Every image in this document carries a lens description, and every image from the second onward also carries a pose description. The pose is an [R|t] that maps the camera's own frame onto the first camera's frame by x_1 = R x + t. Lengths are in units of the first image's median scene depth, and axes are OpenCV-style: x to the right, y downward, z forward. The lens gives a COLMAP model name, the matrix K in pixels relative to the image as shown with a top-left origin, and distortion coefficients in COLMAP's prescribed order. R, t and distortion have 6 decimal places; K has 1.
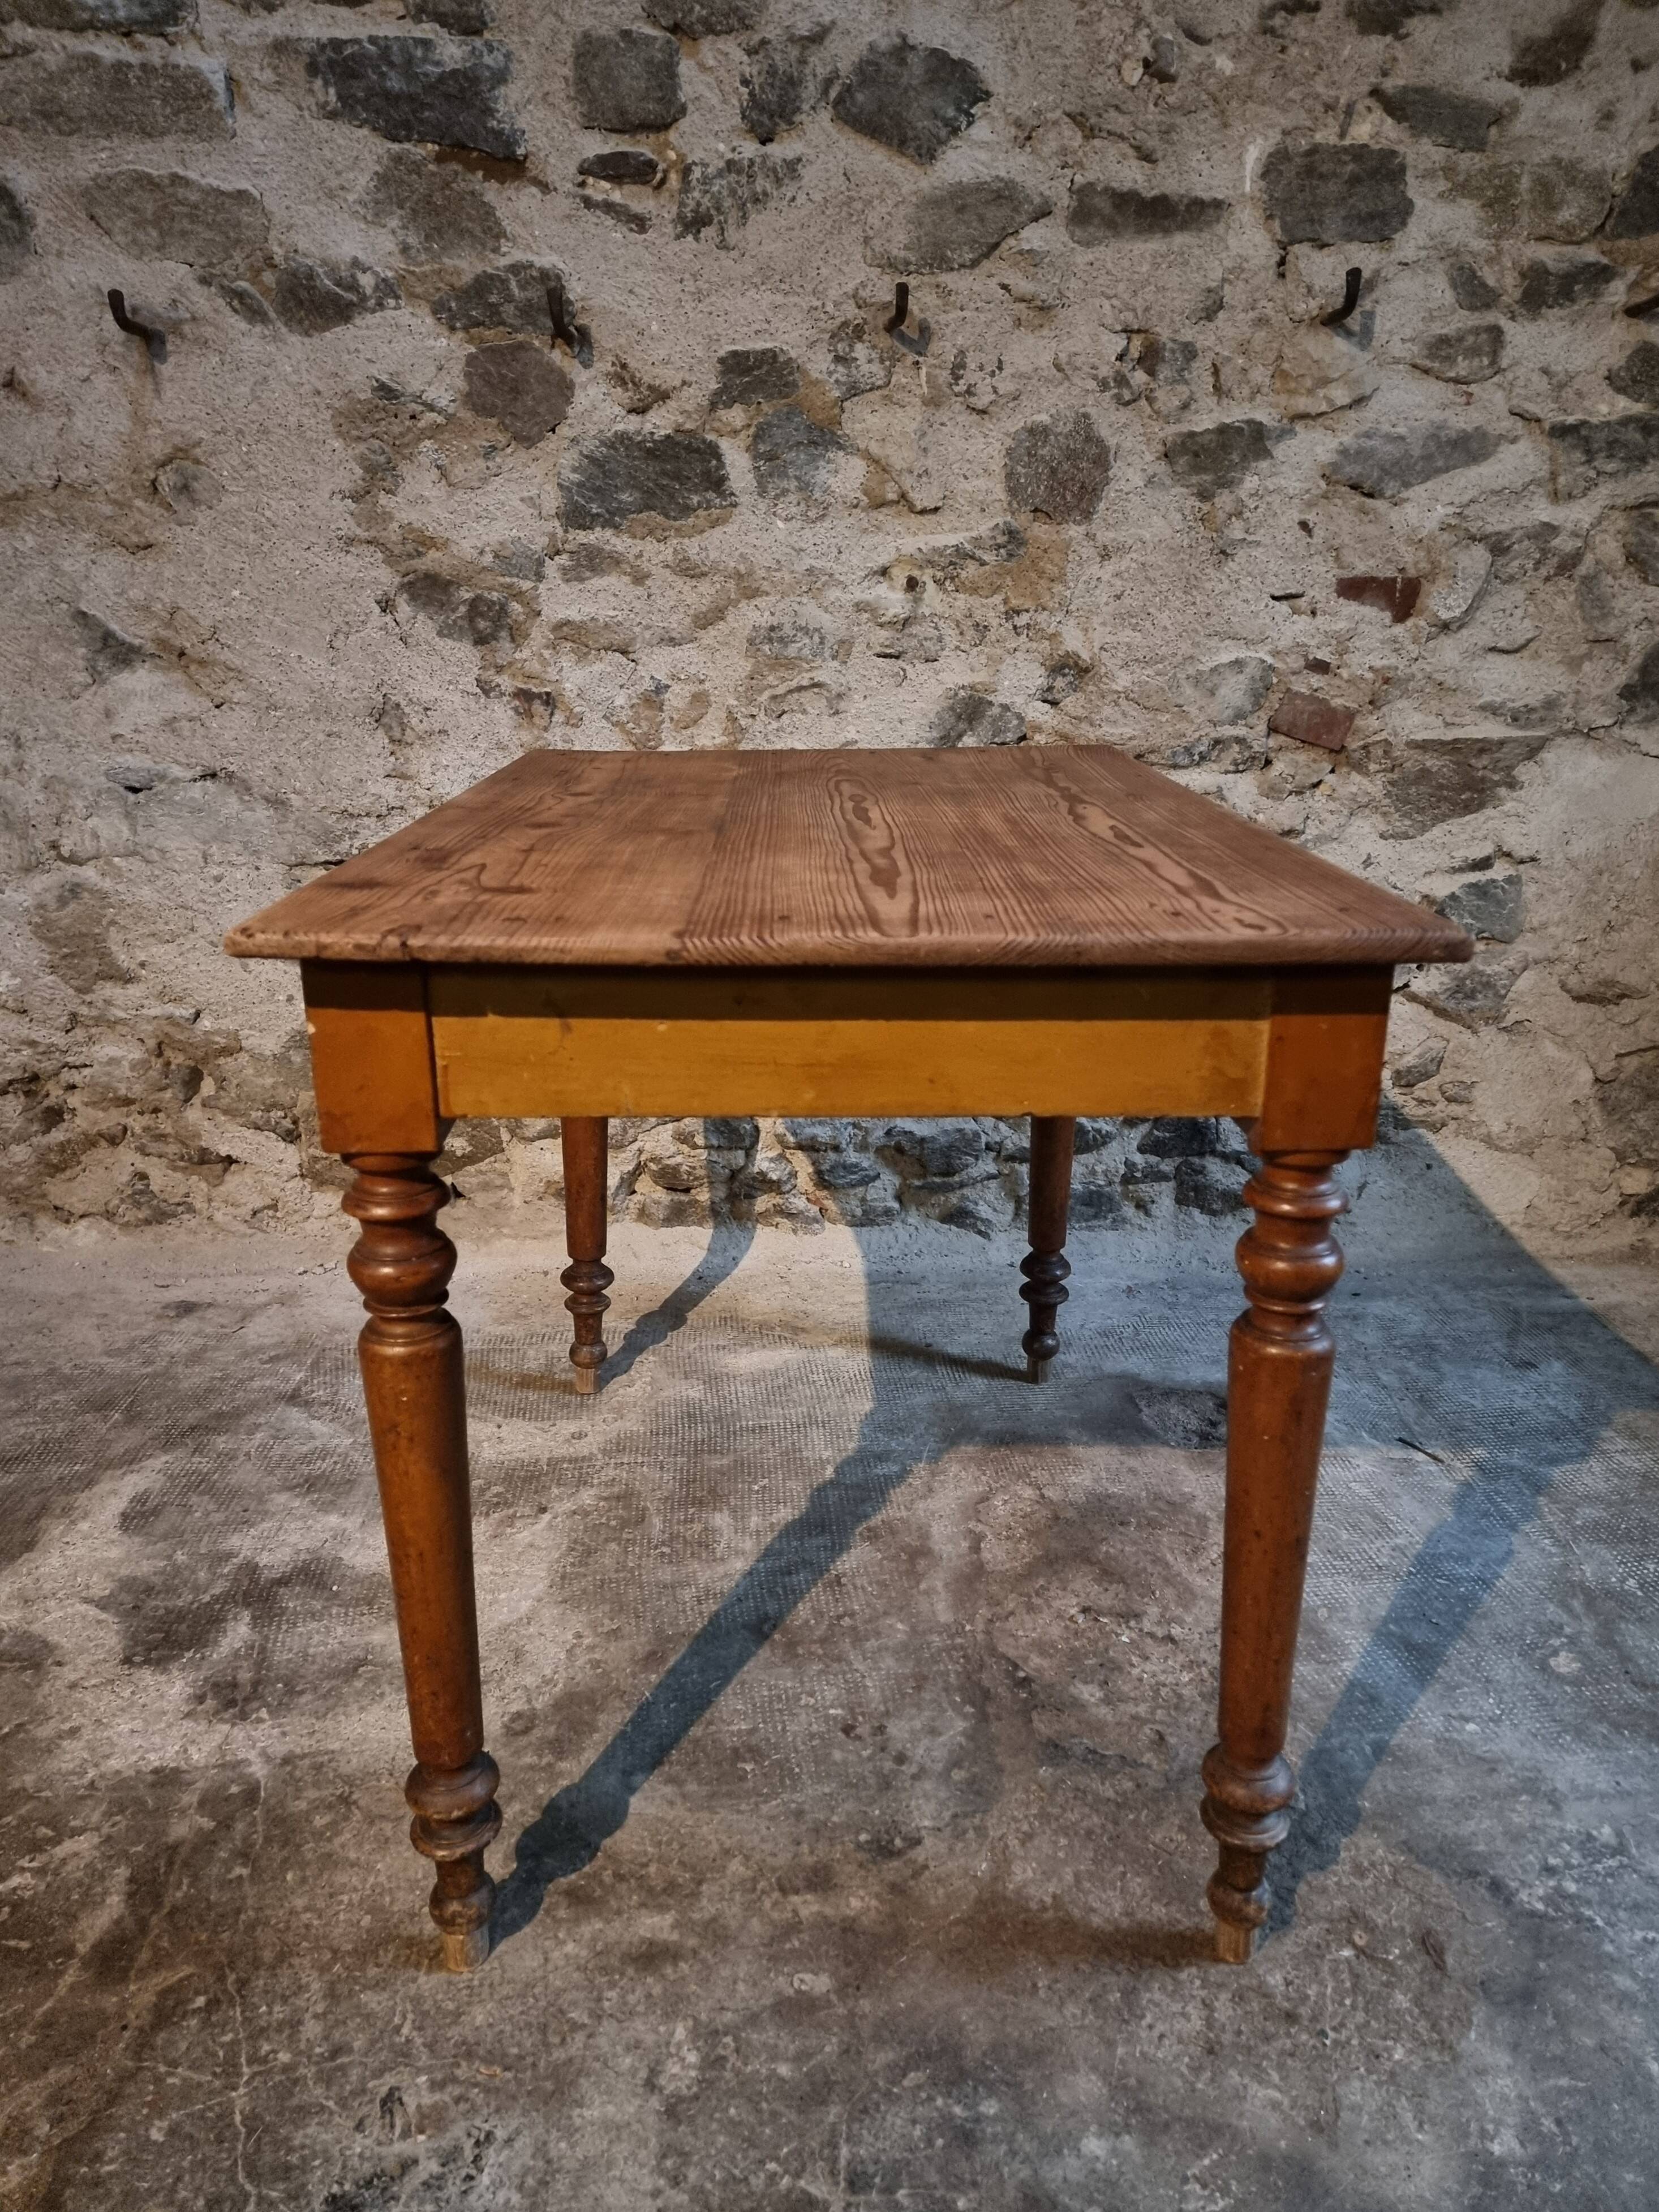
lens RADIAL K [[1565.0, 0, 826.3], [0, 1565.0, 1125.2], [0, 0, 1]] dist [0.080531, -0.064167]
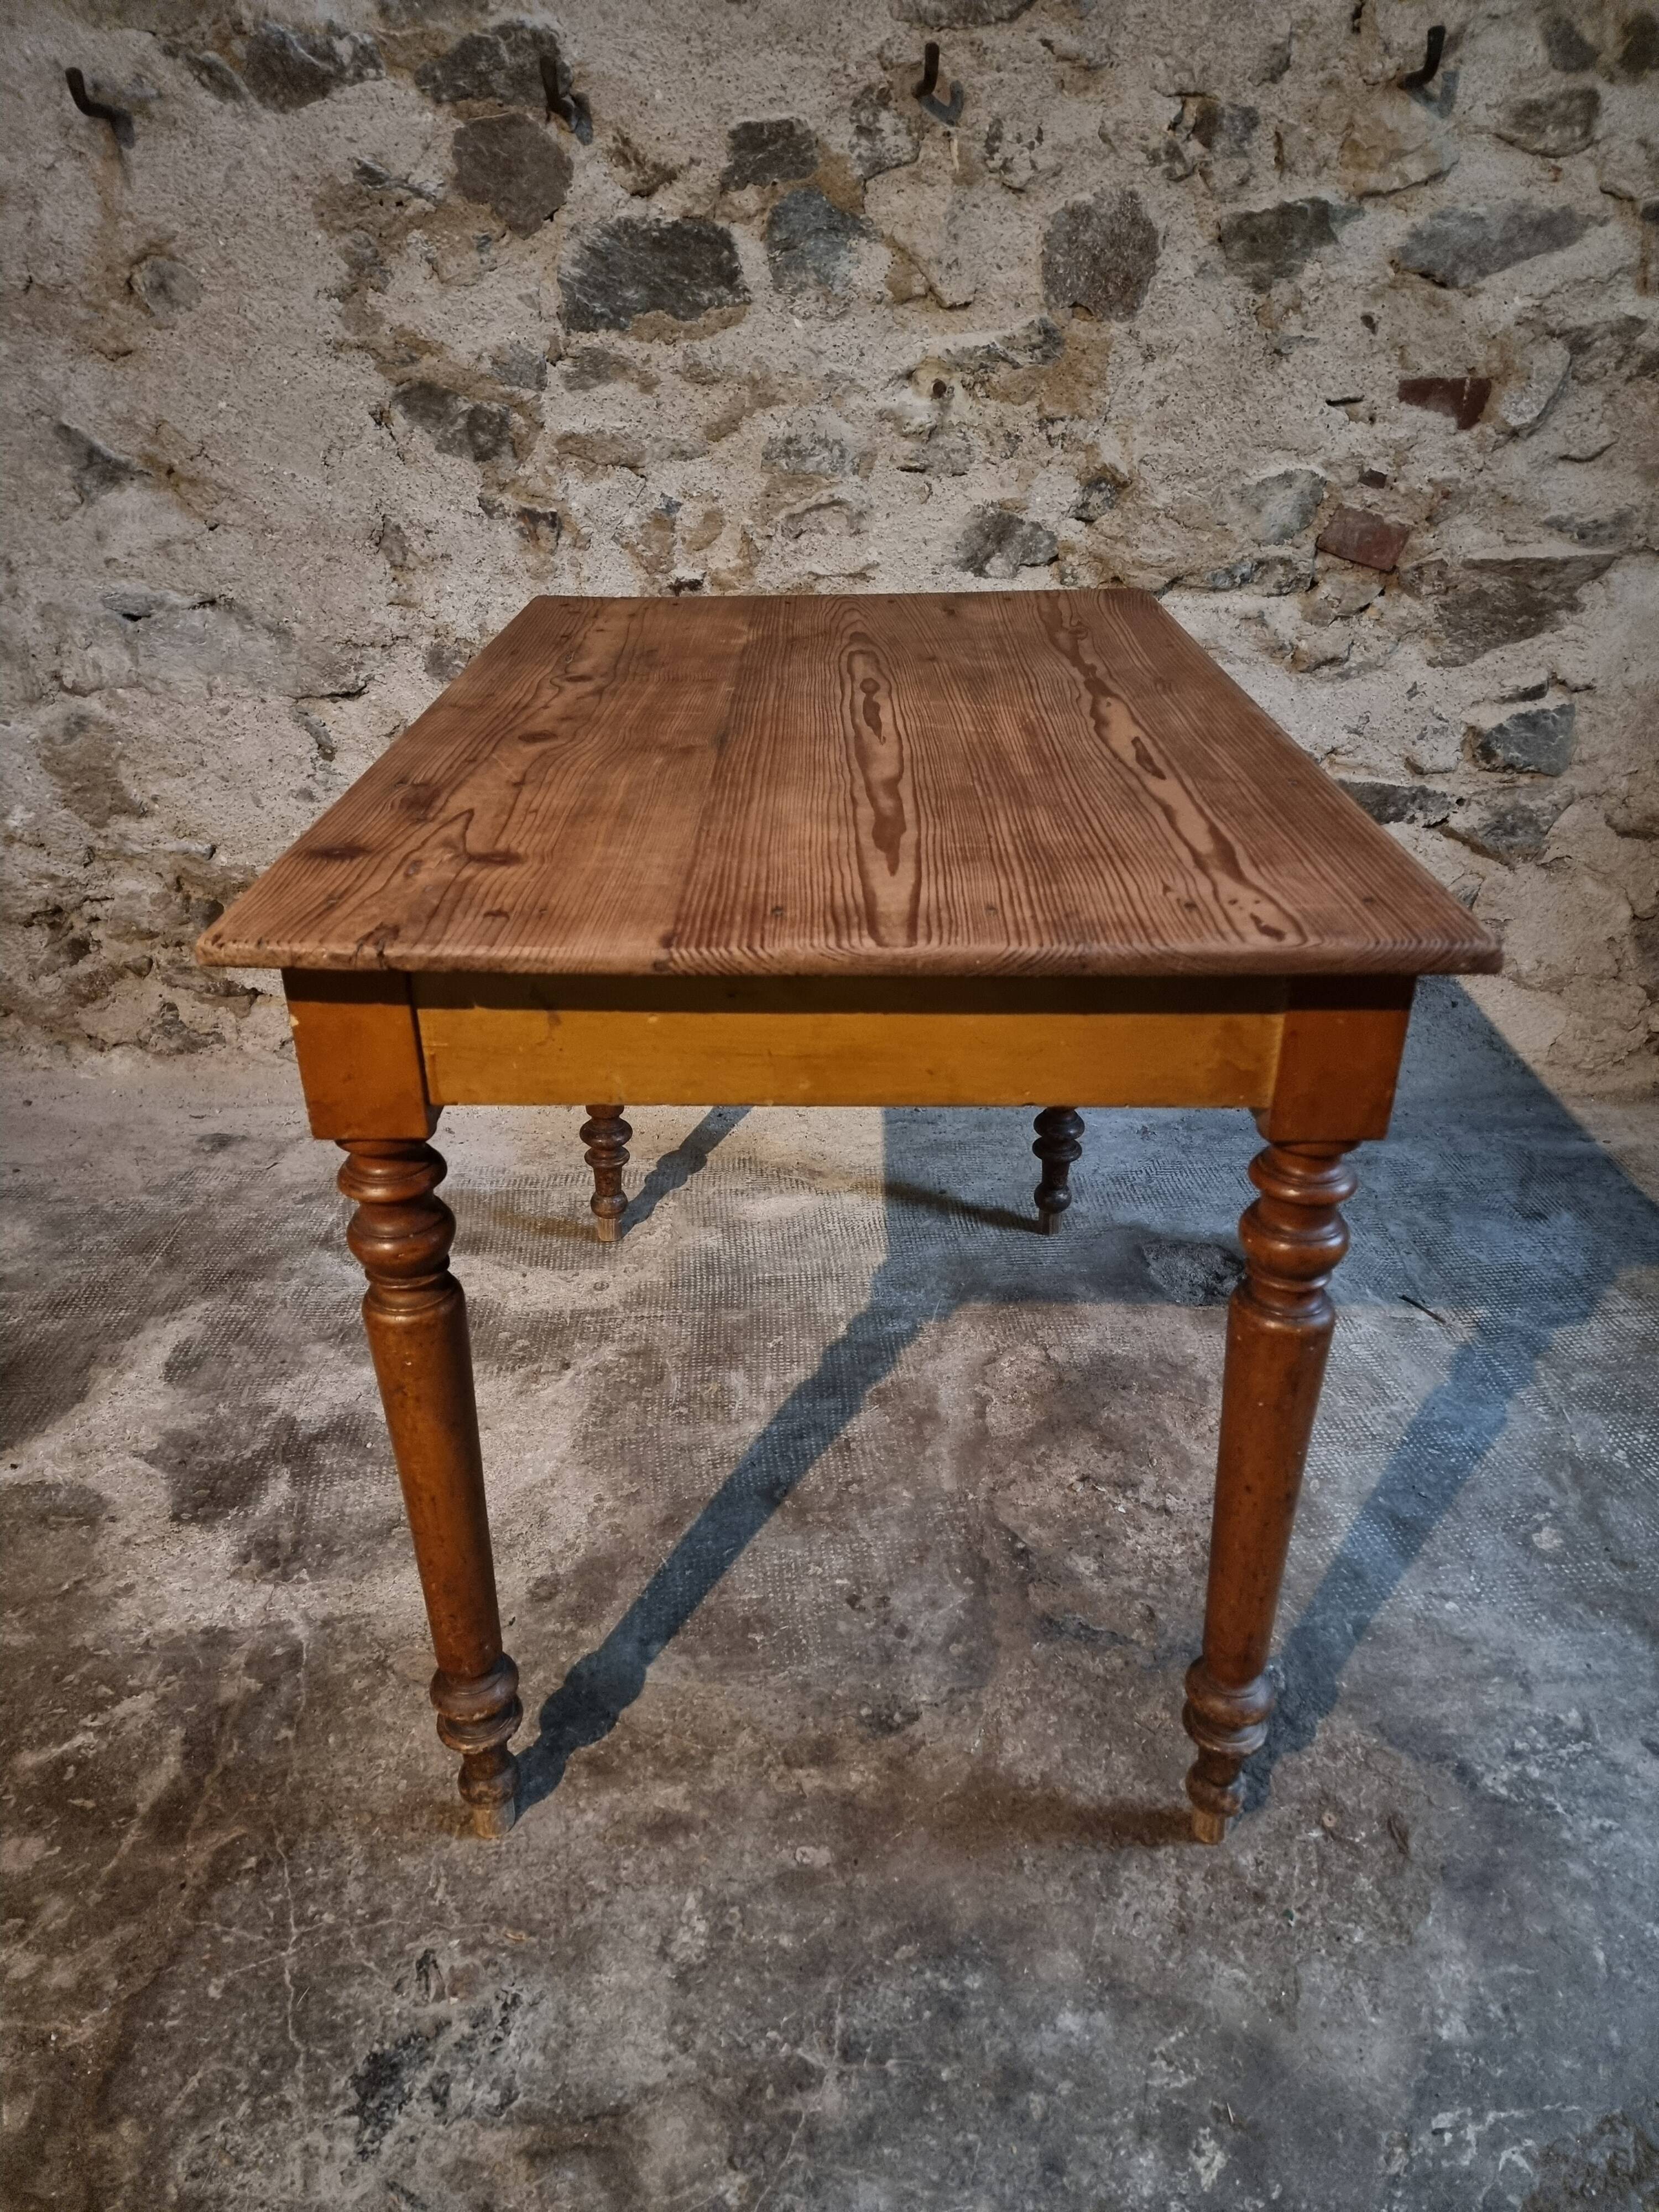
lens RADIAL K [[1529.8, 0, 818.8], [0, 1529.8, 1118.1], [0, 0, 1]] dist [0.081455, -0.065369]
pose [[0.999646, 0.007111, -0.025652, 0.010147], [-0.002824, 0.986554, 0.163409, -0.070303], [0.026469, -0.163279, 0.986225, 0.025152]]
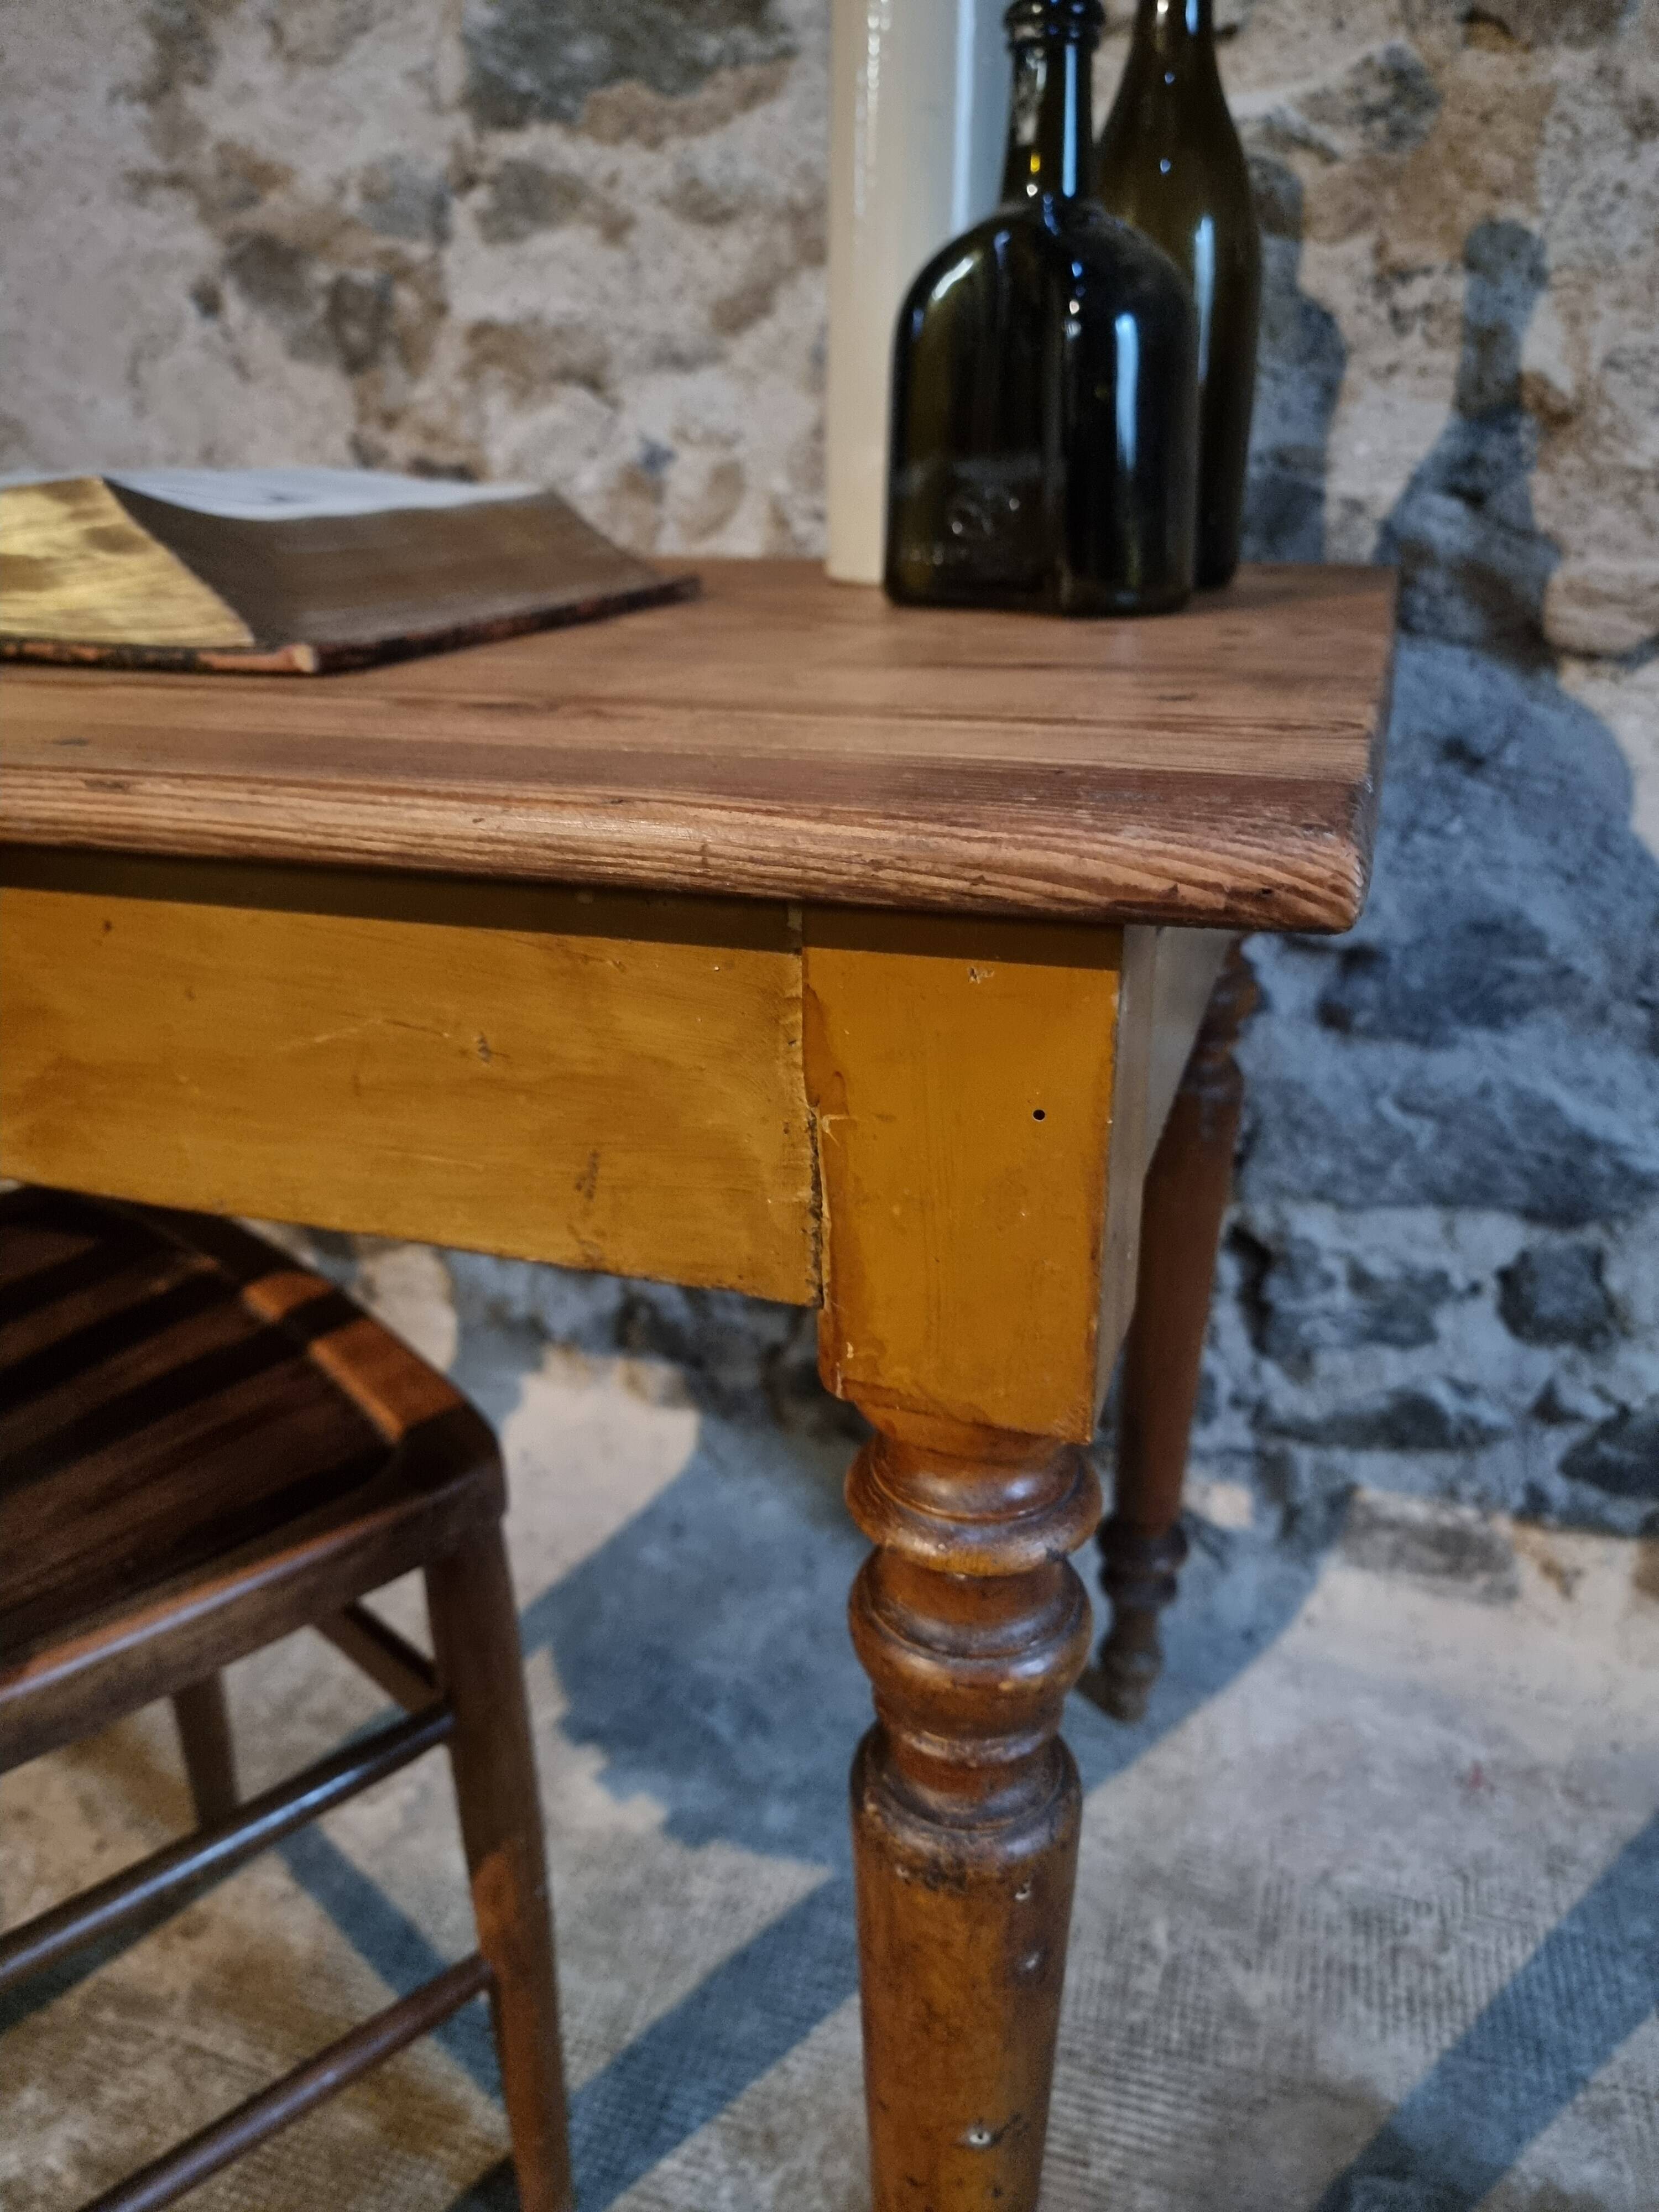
lens RADIAL K [[1571.2, 0, 832.8], [0, 1571.2, 1114.7], [0, 0, 1]] dist [0.055650, -0.064480]
pose [[0.930624, 0.145203, -0.335940, 0.160064], [-0.115197, 0.987487, 0.107703, -0.134447], [0.347375, -0.061532, 0.935705, 0.549461]]
